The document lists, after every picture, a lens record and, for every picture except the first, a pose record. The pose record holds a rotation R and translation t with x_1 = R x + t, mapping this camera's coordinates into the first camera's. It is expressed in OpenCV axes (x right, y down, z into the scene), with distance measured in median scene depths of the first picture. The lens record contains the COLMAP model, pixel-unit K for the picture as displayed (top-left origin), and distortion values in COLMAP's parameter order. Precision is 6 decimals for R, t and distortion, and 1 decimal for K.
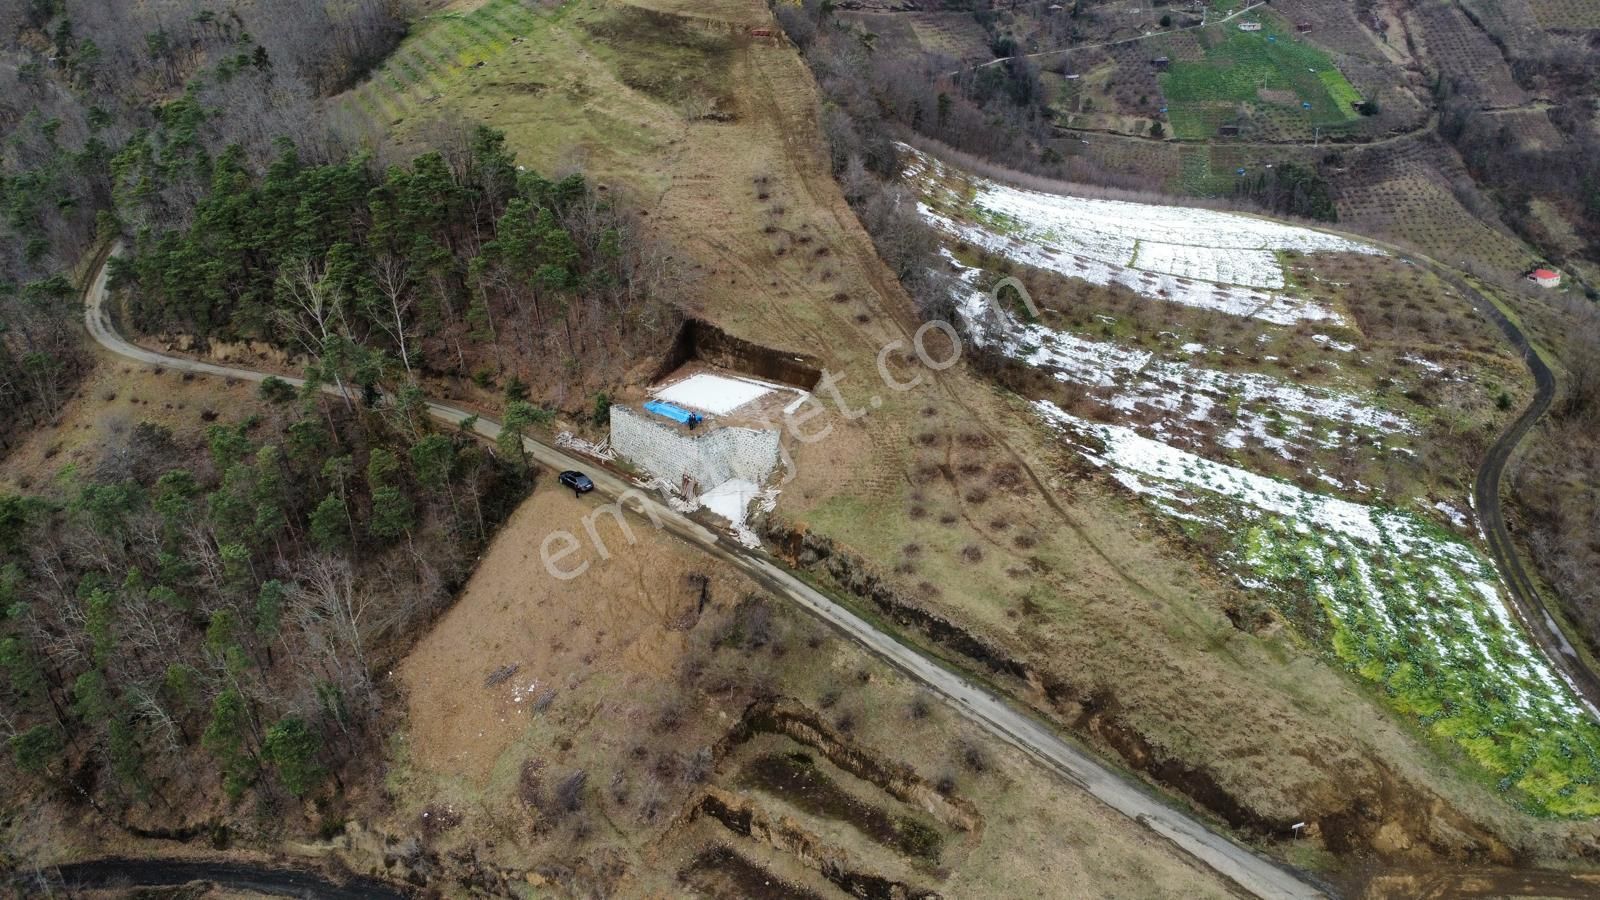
lens RADIAL K [[1143.1, 0, 808.7], [0, 1143.1, 452.2], [0, 0, 1]] dist [-0.023667, -0.009760]
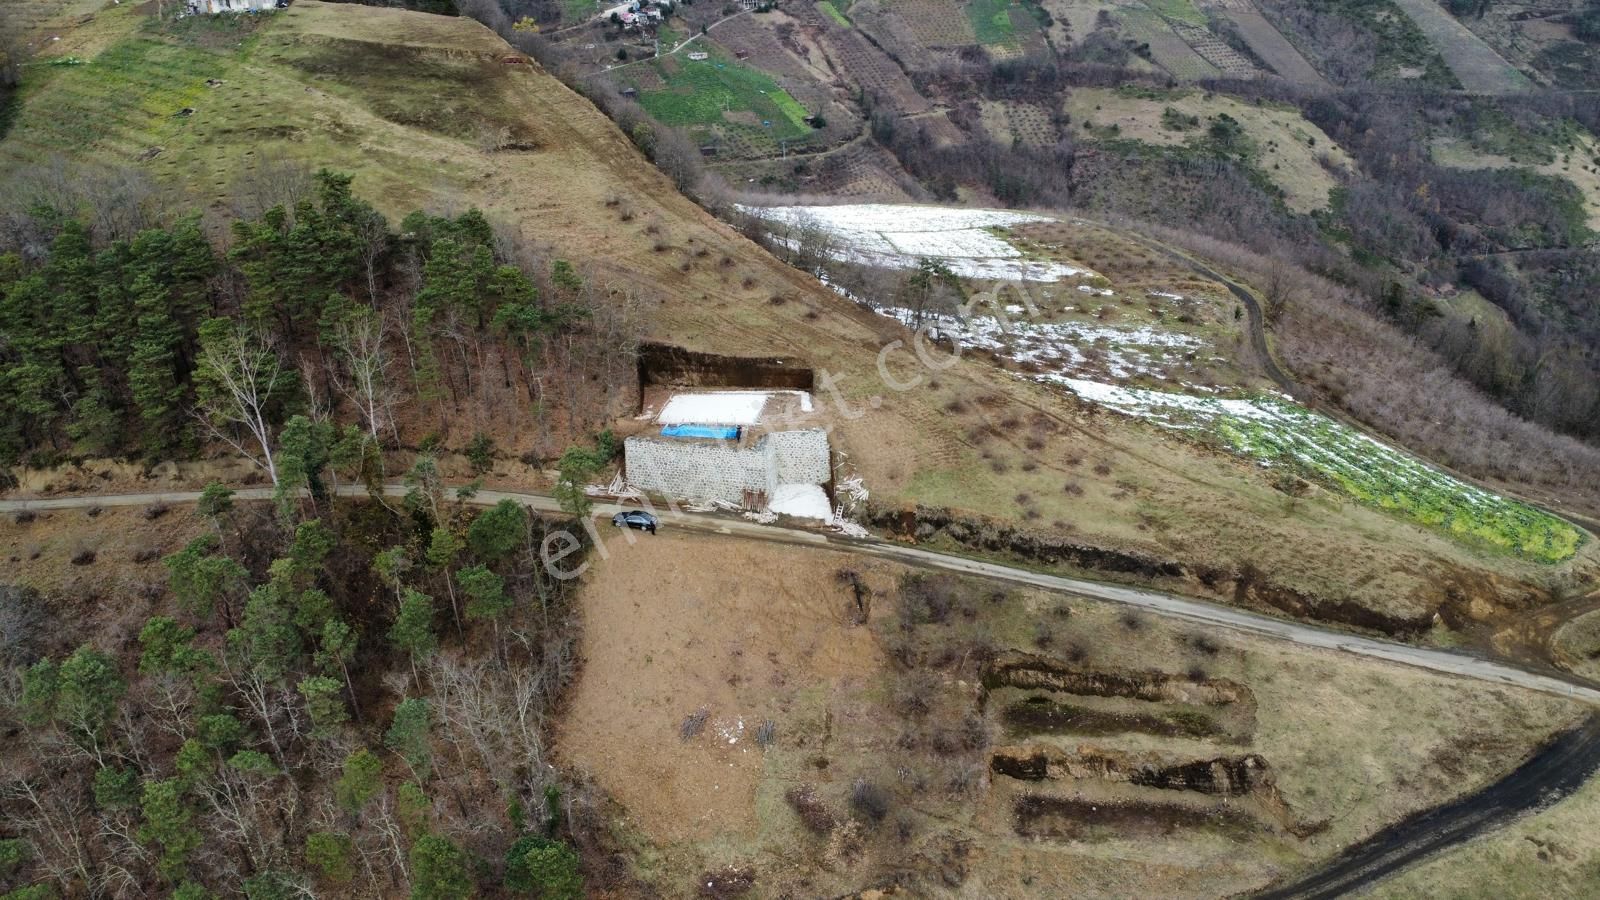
lens RADIAL K [[1143.1, 0, 803.2], [0, 1143.1, 448.8], [0, 0, 1]] dist [-0.023667, -0.009760]
pose [[0.873456, -0.189707, 0.448425, -0.478374], [0.205873, 0.978493, 0.012947, -0.015461], [-0.441237, 0.081010, 0.893727, 0.095084]]
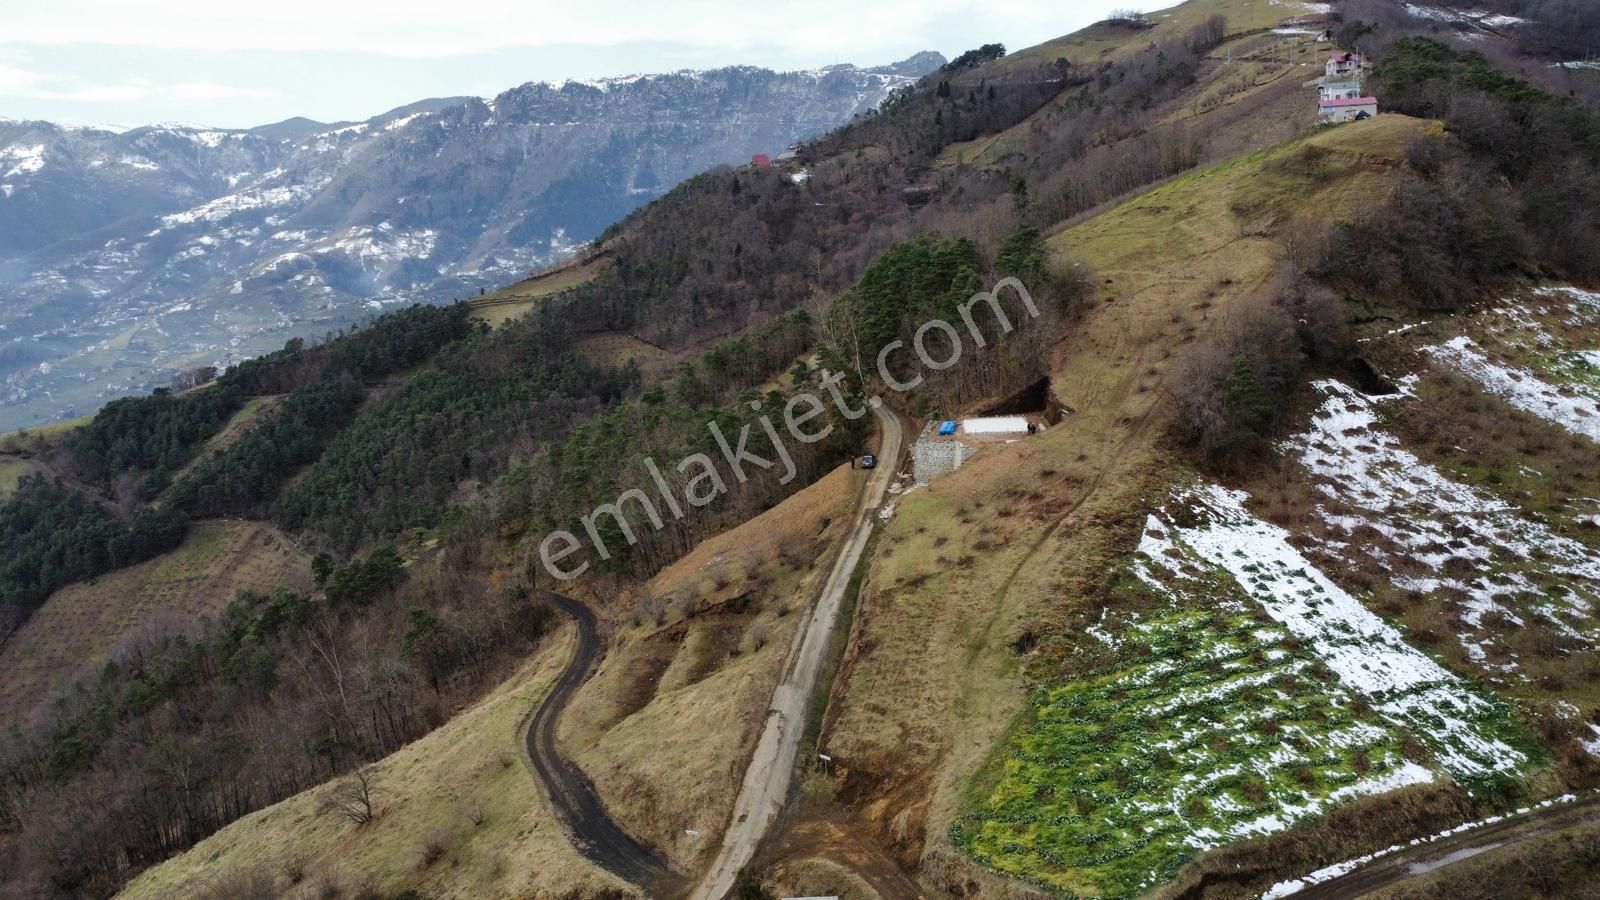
lens RADIAL K [[1147.0, 0, 798.0], [0, 1147.0, 450.8], [0, 0, 1]] dist [-0.014479, -0.002344]
pose [[0.545058, 0.177111, -0.819478, 0.801572], [-0.318494, 0.947899, -0.006973, 0.046964], [0.775547, 0.264799, 0.573068, 0.187837]]
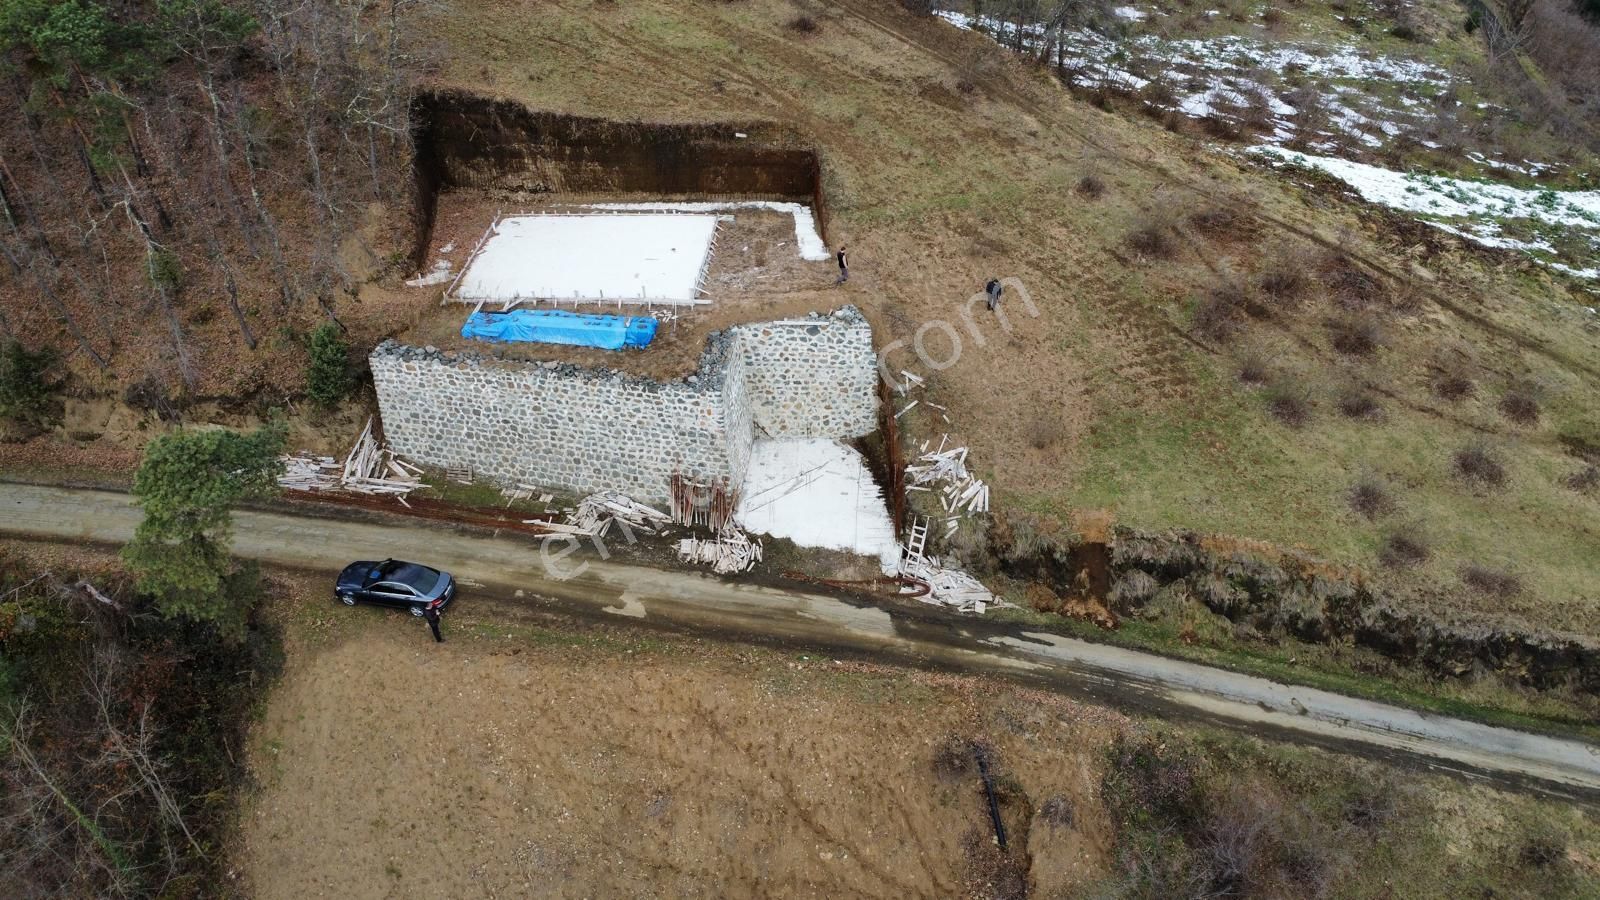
lens RADIAL K [[1143.1, 0, 798.8], [0, 1143.1, 453.7], [0, 0, 1]] dist [-0.023667, -0.009760]
pose [[0.838823, -0.315022, 0.444002, -0.236713], [0.216578, 0.941356, 0.258732, -0.077482], [-0.499471, -0.120869, 0.857858, 0.614794]]
